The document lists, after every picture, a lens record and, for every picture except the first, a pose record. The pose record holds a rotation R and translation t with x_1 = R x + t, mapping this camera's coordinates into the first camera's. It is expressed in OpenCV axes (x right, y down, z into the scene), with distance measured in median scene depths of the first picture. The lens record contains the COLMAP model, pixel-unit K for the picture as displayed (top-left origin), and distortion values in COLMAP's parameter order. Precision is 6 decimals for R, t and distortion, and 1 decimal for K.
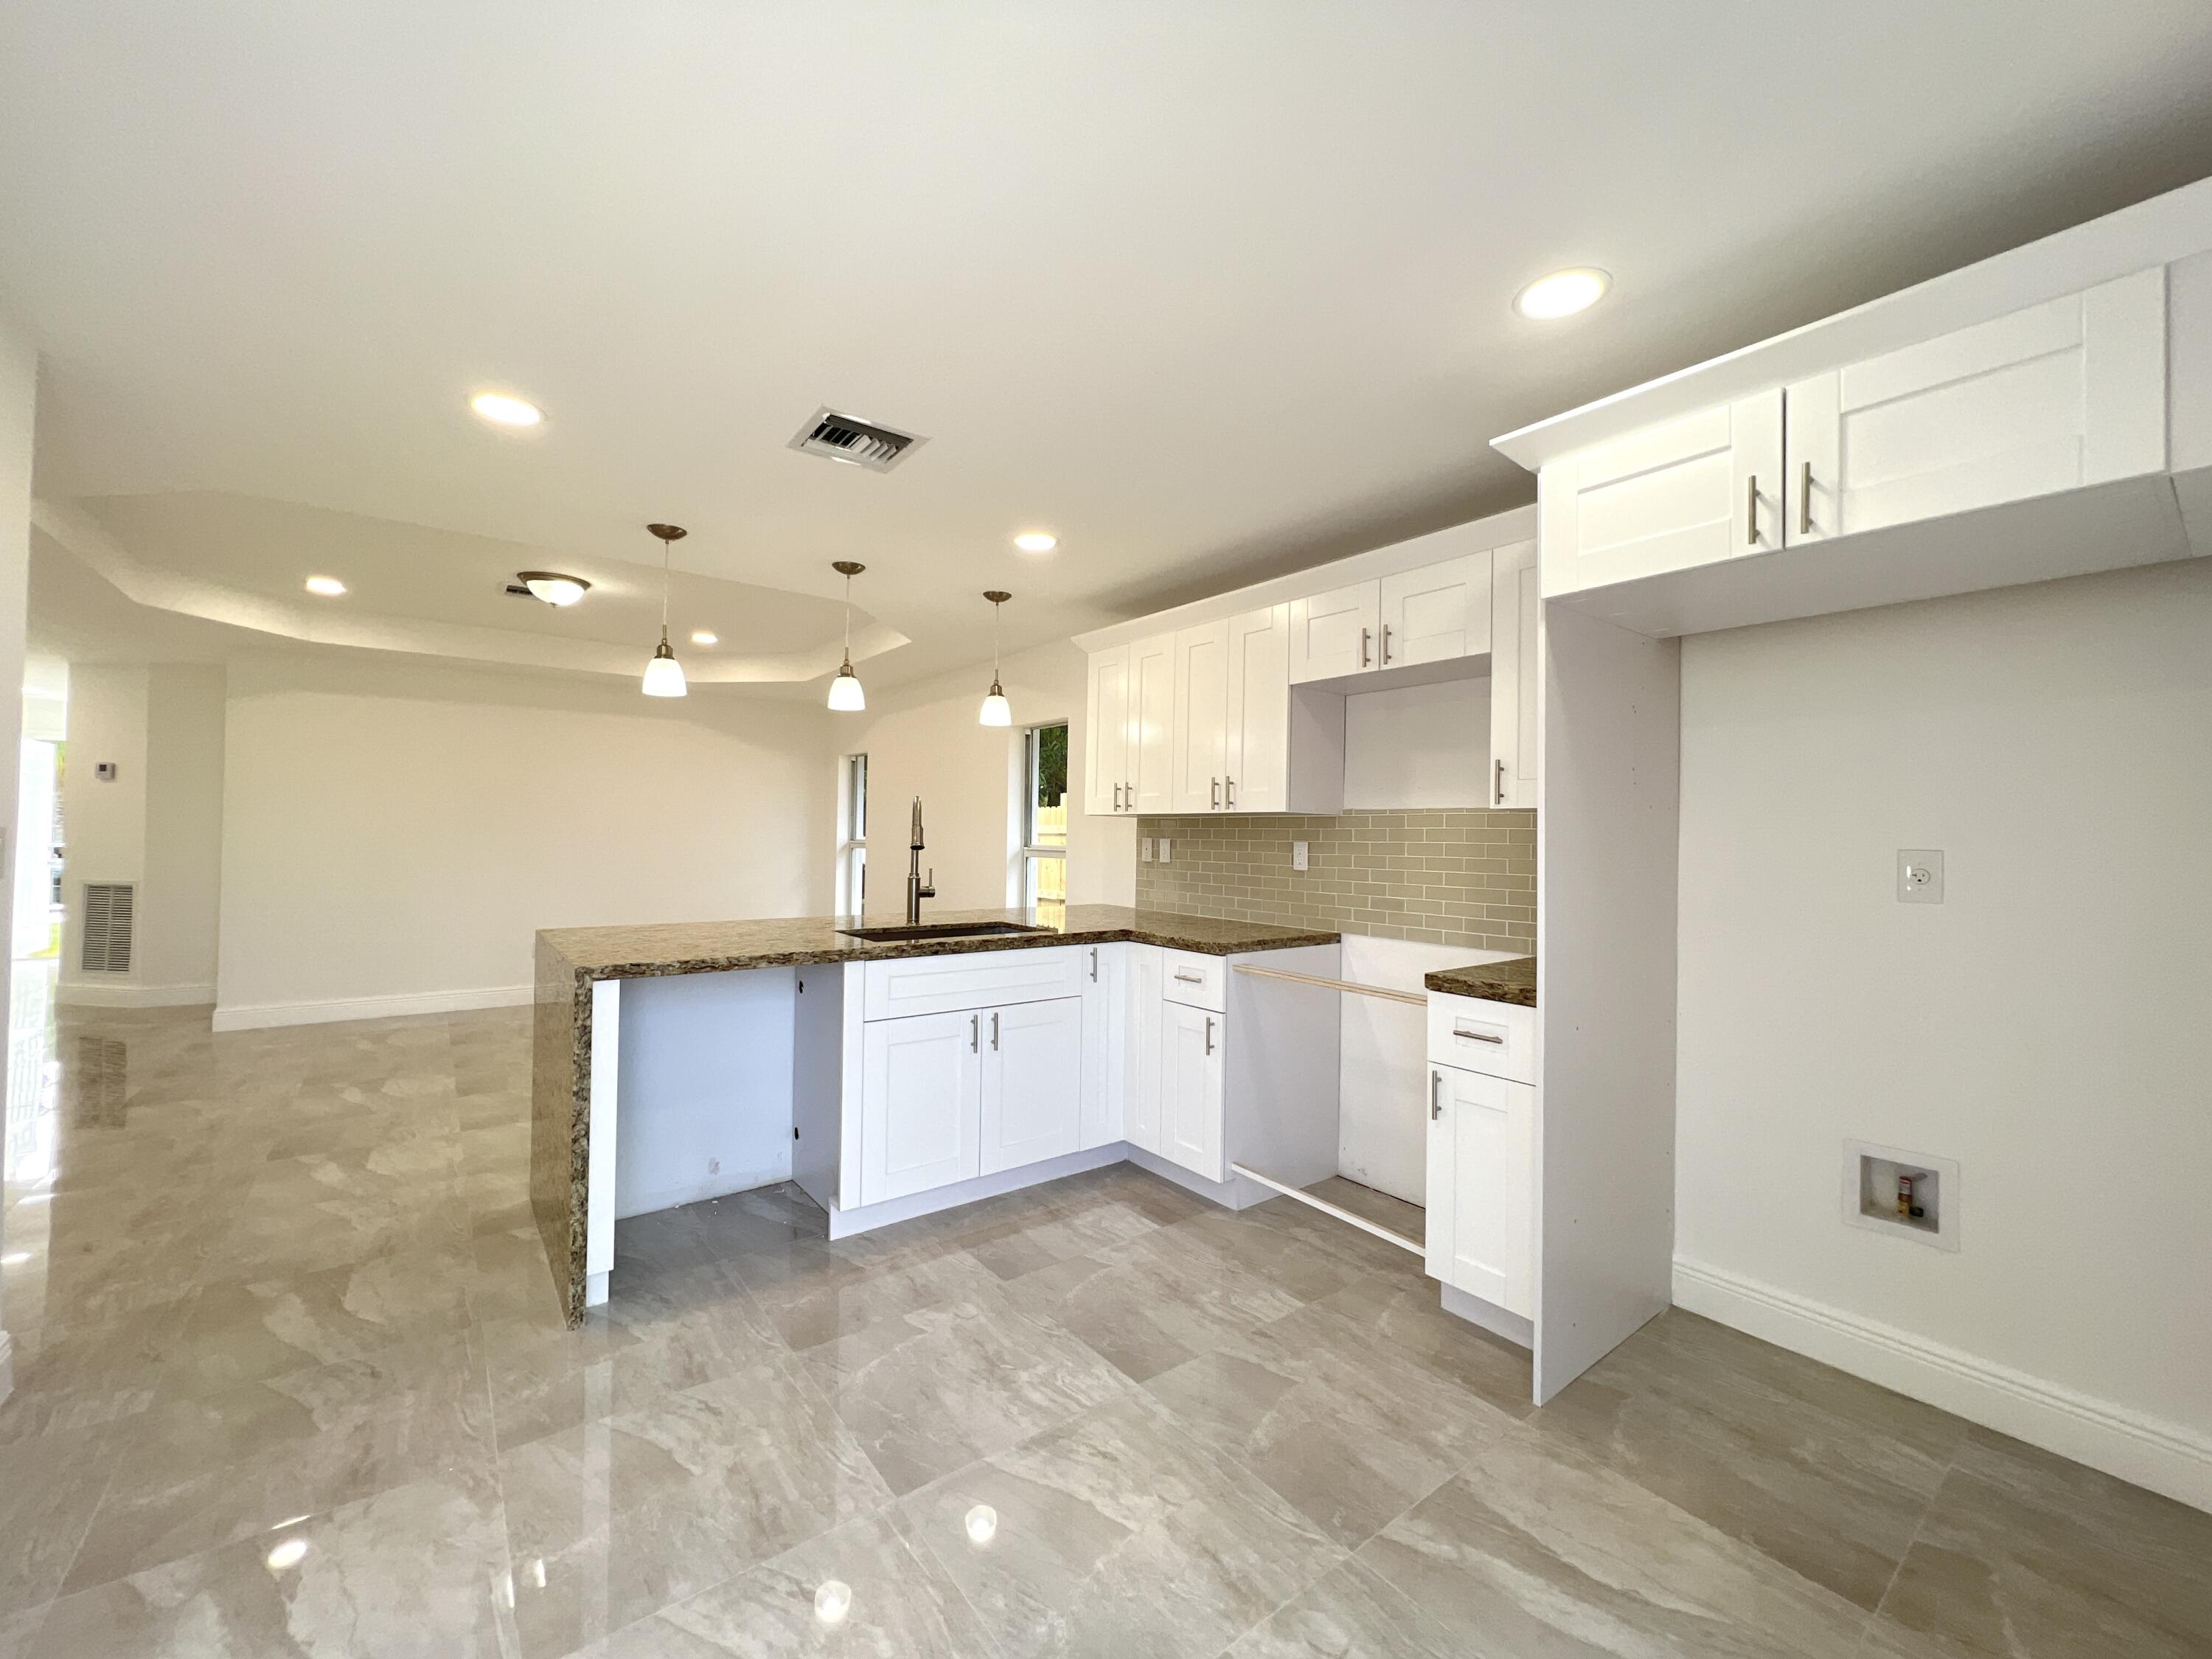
lens RADIAL K [[887.9, 0, 1107.4], [0, 887.9, 827.0], [0, 0, 1]] dist [-0.002451, 0.000810]
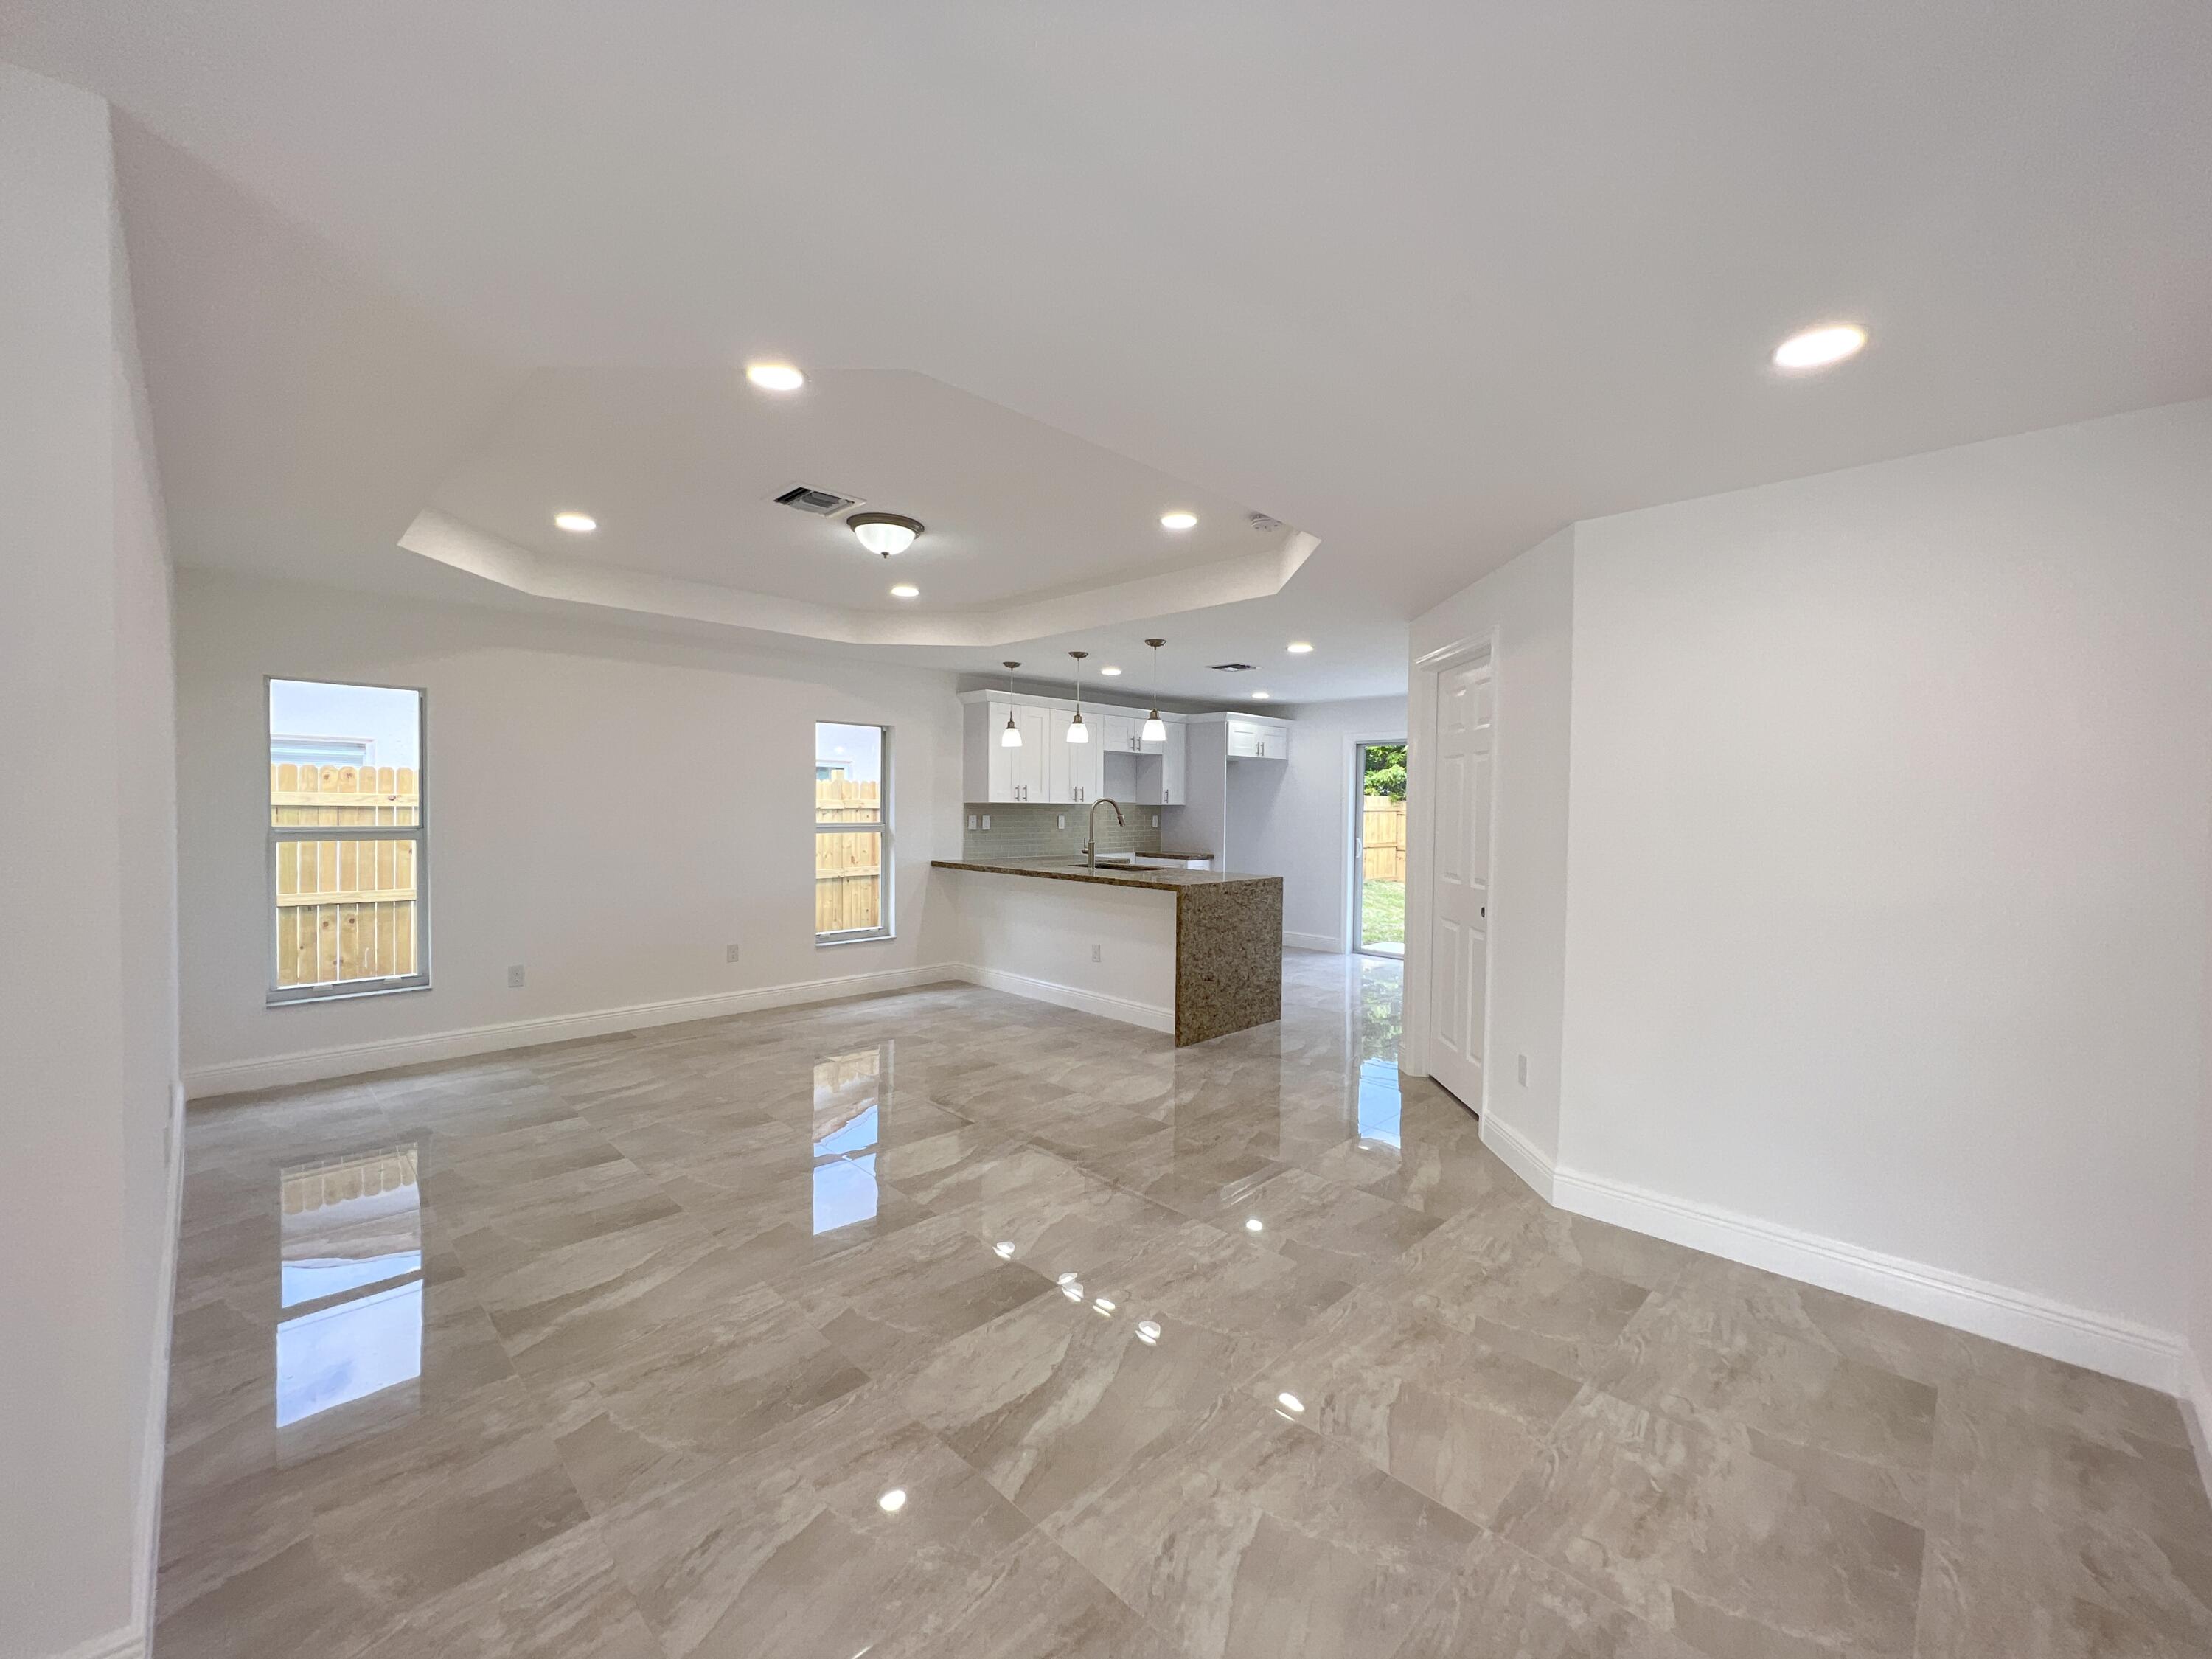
lens RADIAL K [[885.2, 0, 1104.7], [0, 885.2, 833.8], [0, 0, 1]] dist [-0.002155, 0.000519]
pose [[-0.128462, -0.050566, 0.990425, -2.246413], [-0.024672, 0.998553, 0.047781, -0.052403], [-0.991408, -0.018298, -0.129523, 1.364880]]
